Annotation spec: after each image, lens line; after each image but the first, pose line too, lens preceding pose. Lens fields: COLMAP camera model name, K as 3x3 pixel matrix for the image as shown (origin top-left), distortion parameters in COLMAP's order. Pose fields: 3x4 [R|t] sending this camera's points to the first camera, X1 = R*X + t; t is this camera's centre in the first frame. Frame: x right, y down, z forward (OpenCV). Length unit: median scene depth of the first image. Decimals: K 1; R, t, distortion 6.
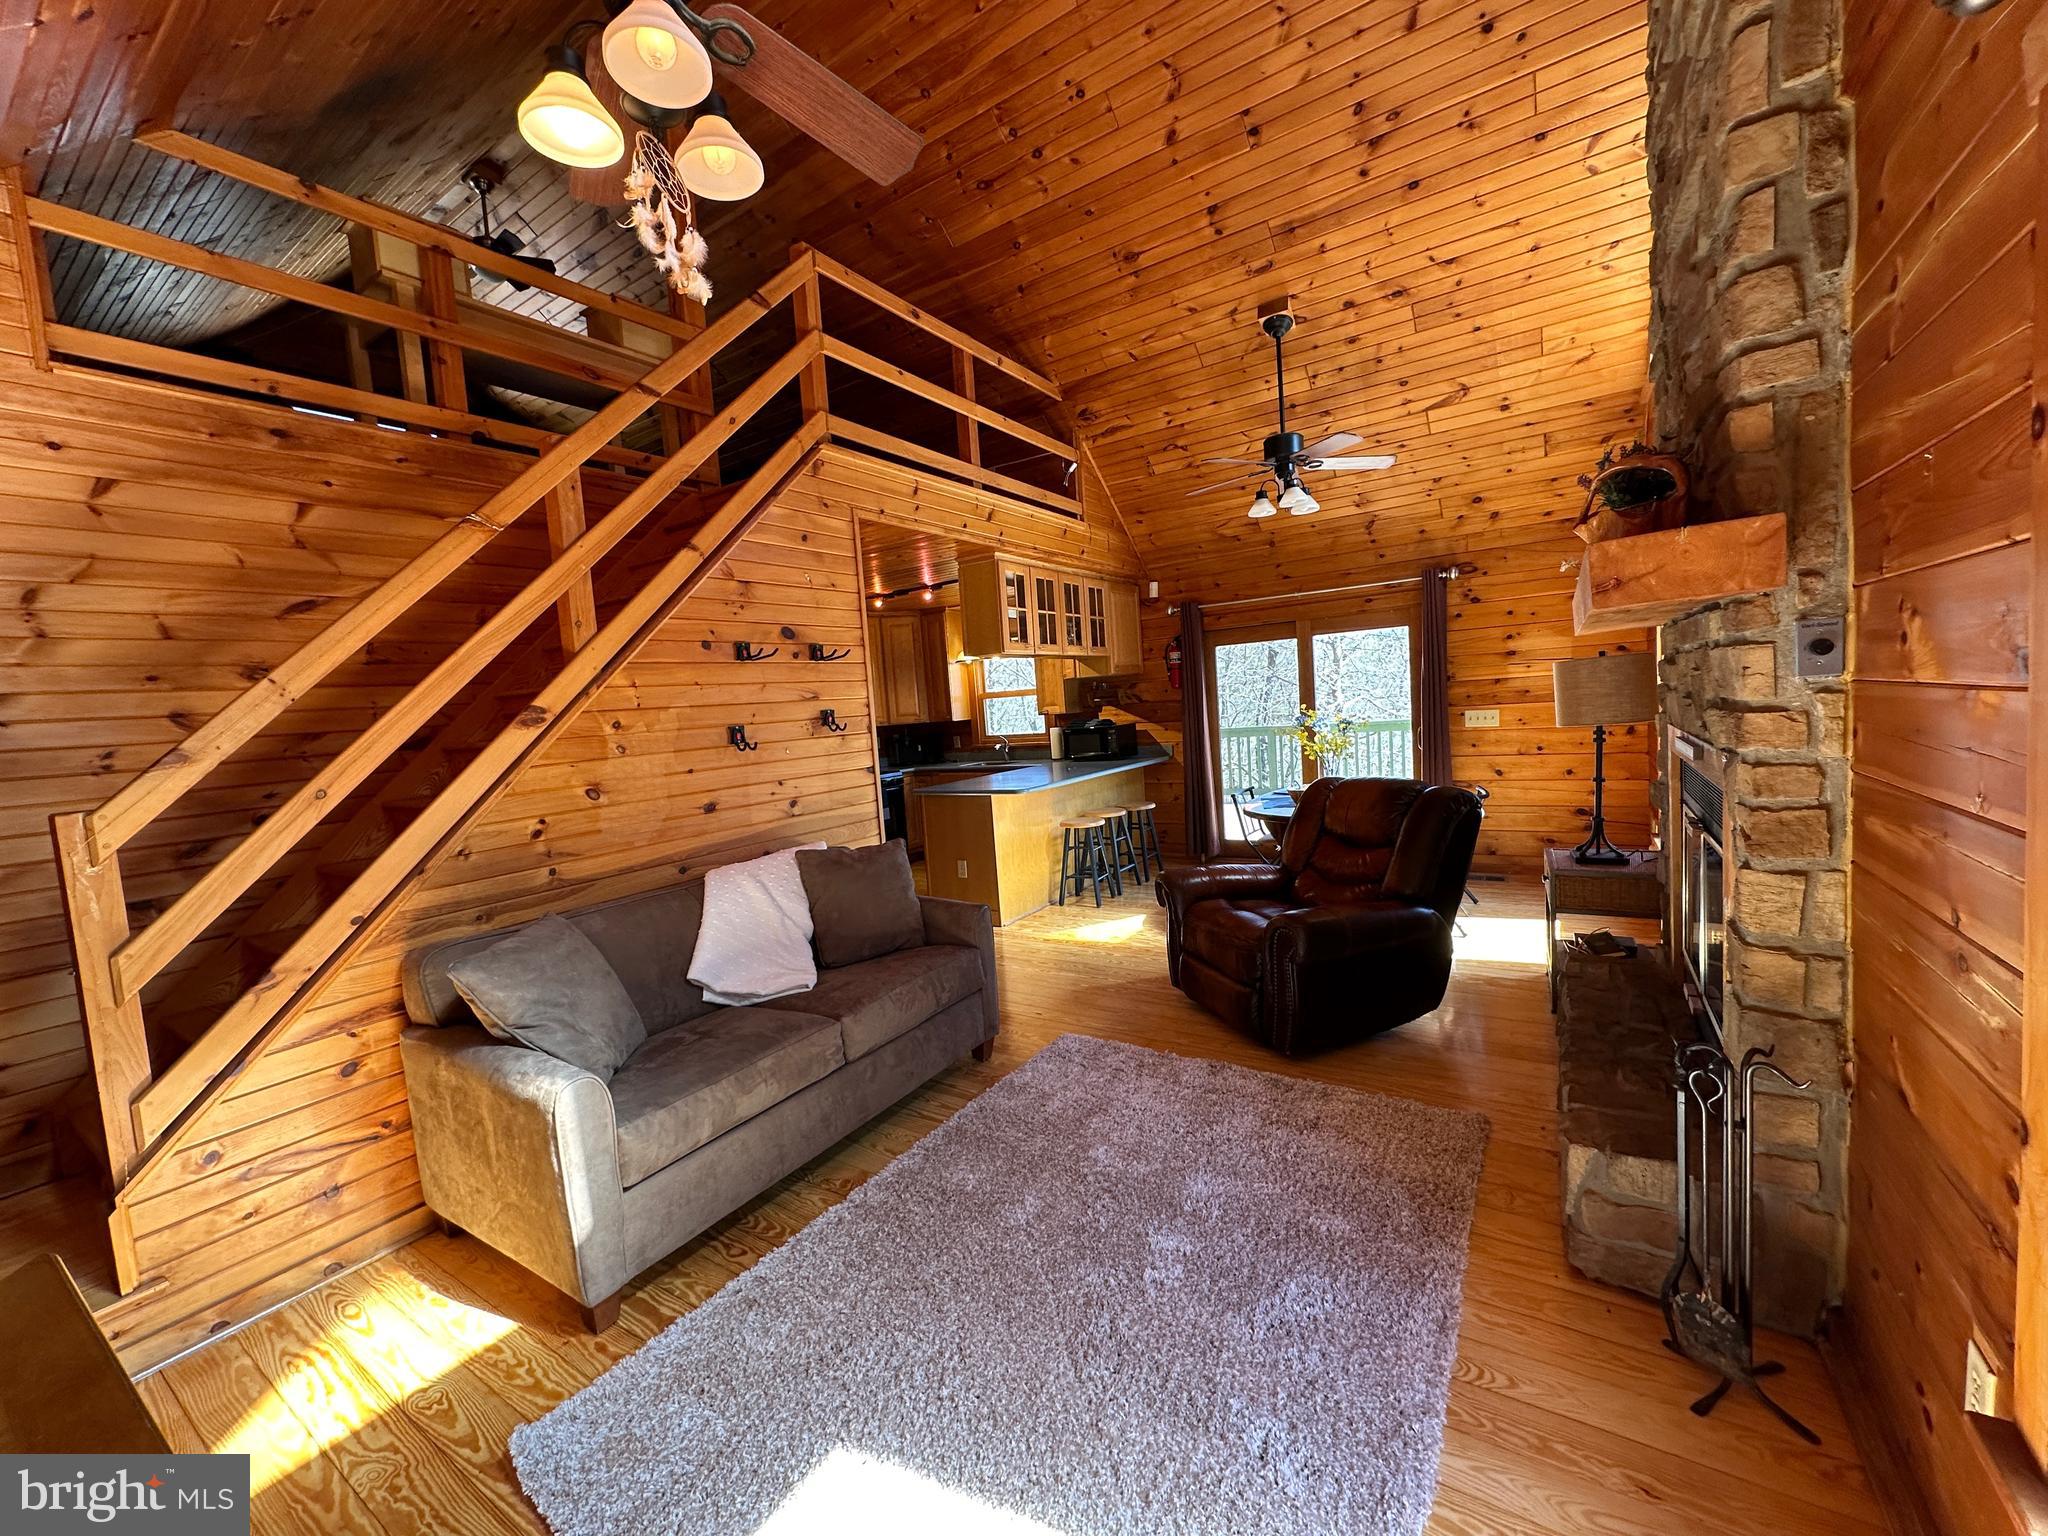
lens RADIAL K [[813.3, 0, 1021.2], [0, 813.3, 766.8], [0, 0, 1]] dist [-0.003628, 0.000353]
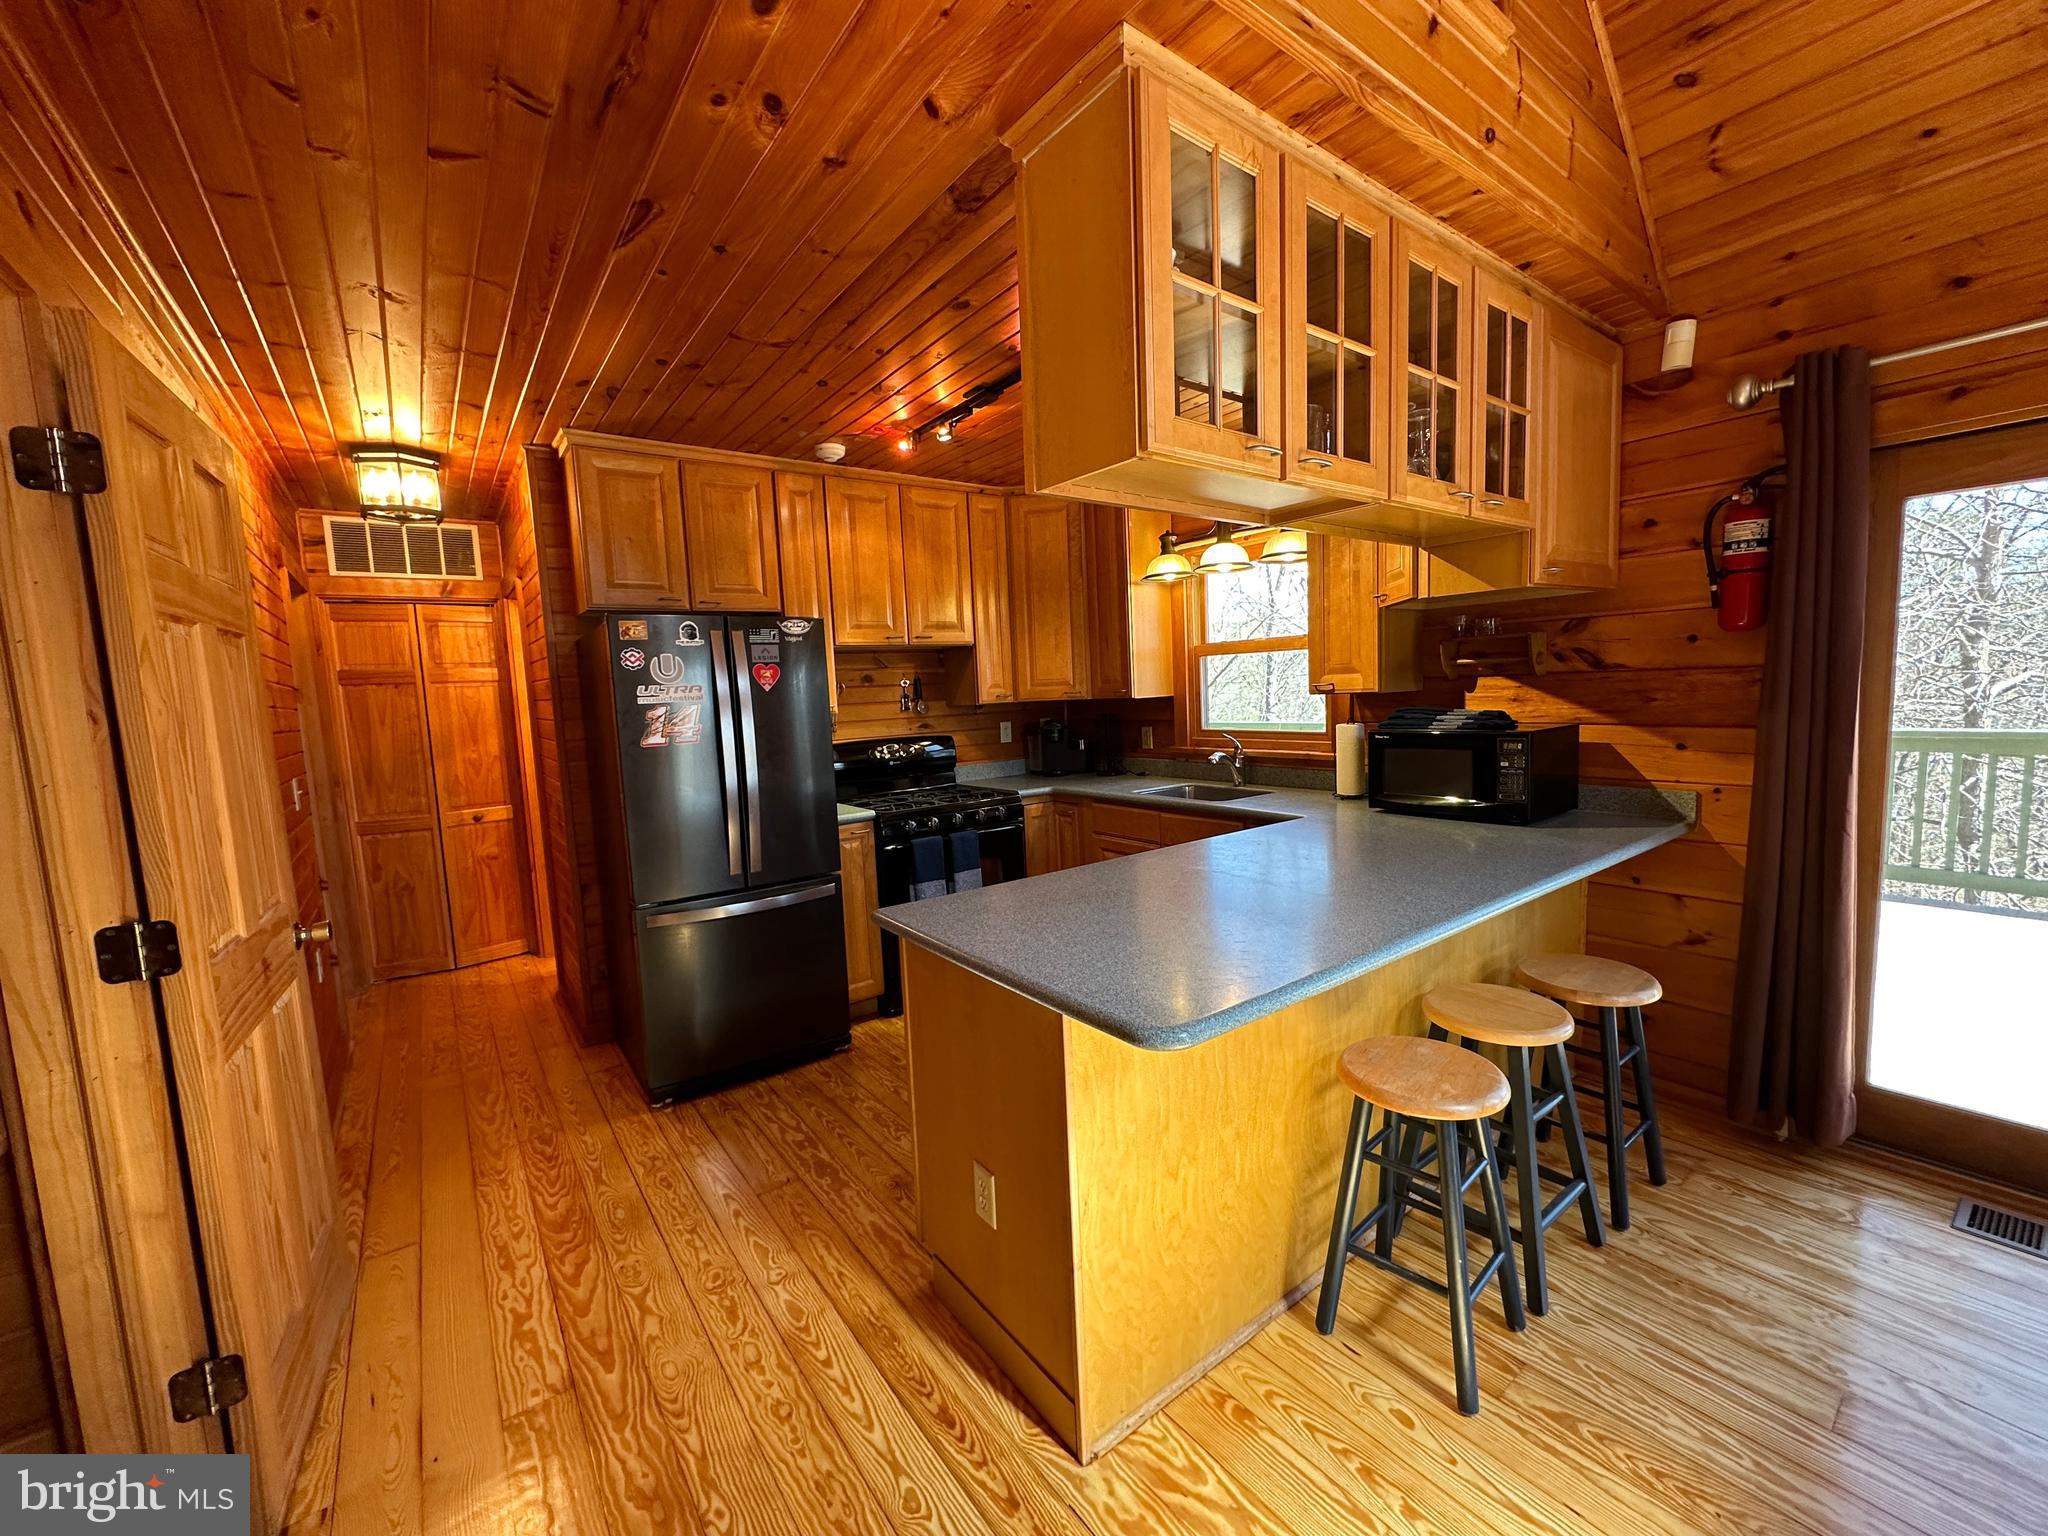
lens RADIAL K [[813.3, 0, 1022.9], [0, 813.3, 767.9], [0, 0, 1]] dist [-0.003628, 0.000353]
pose [[0.940567, 0.064872, -0.333356, 0.031376], [-0.050440, 0.997384, 0.051777, -0.049727], [0.335843, -0.031885, 0.941378, 0.691572]]
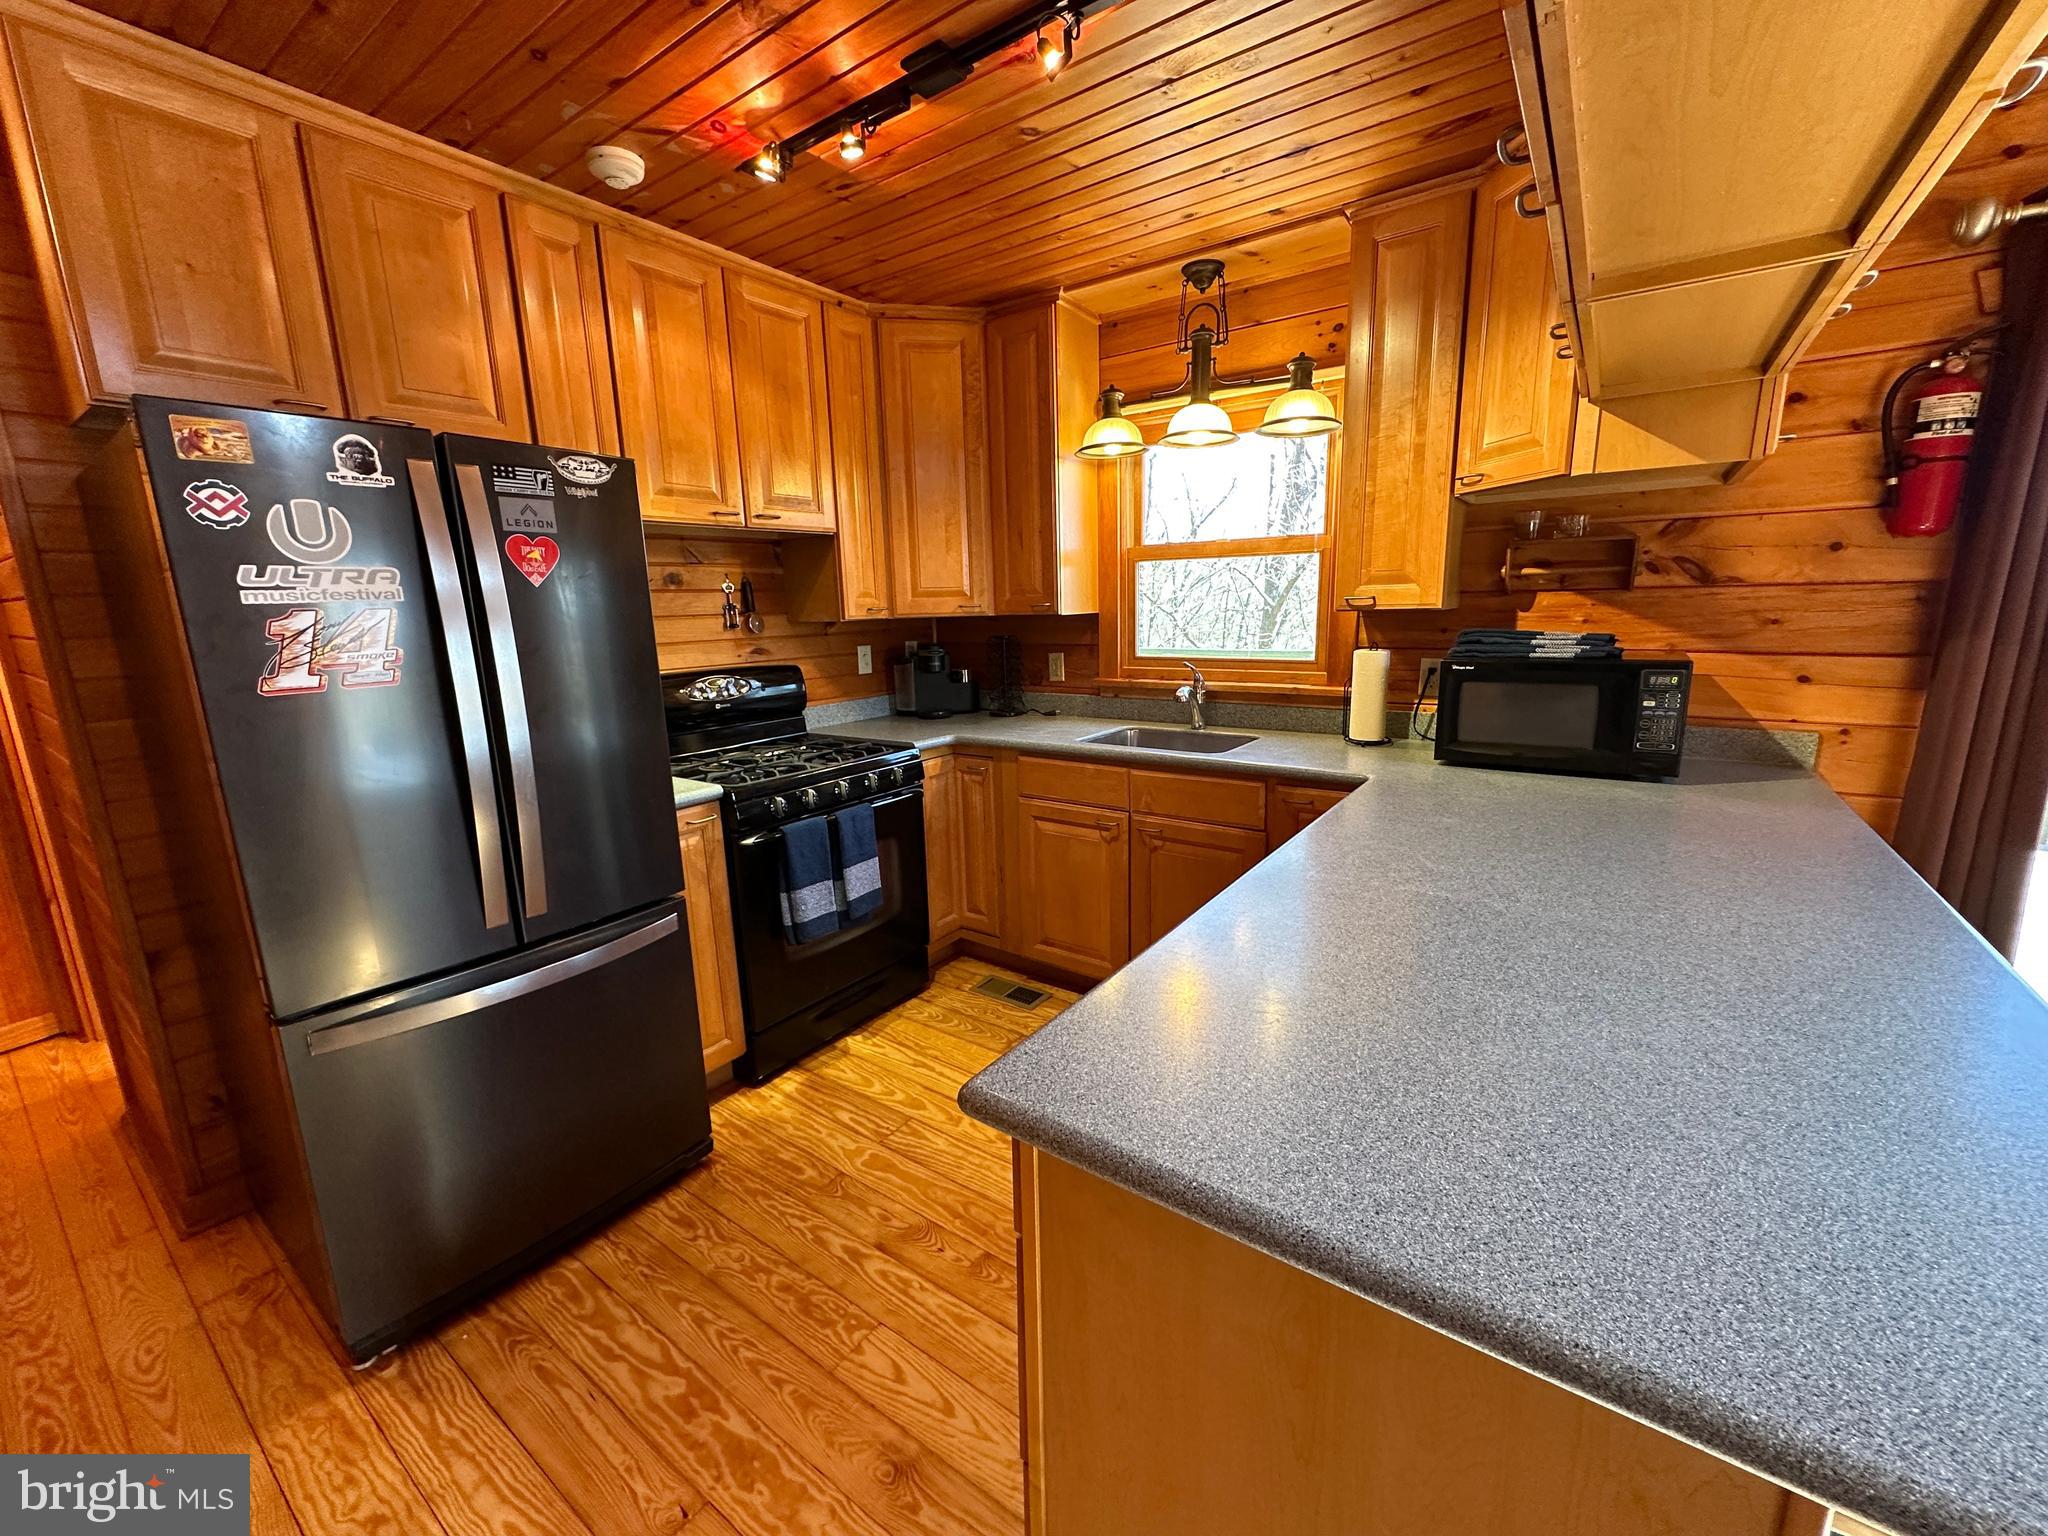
lens RADIAL K [[813.3, 0, 1023.6], [0, 813.3, 767.7], [0, 0, 1]] dist [-0.003628, 0.000353]
pose [[0.998308, 0.053436, -0.022932, -0.121493], [-0.050107, 0.990628, 0.127065, -0.045652], [0.029507, -0.125701, 0.991629, 0.846509]]
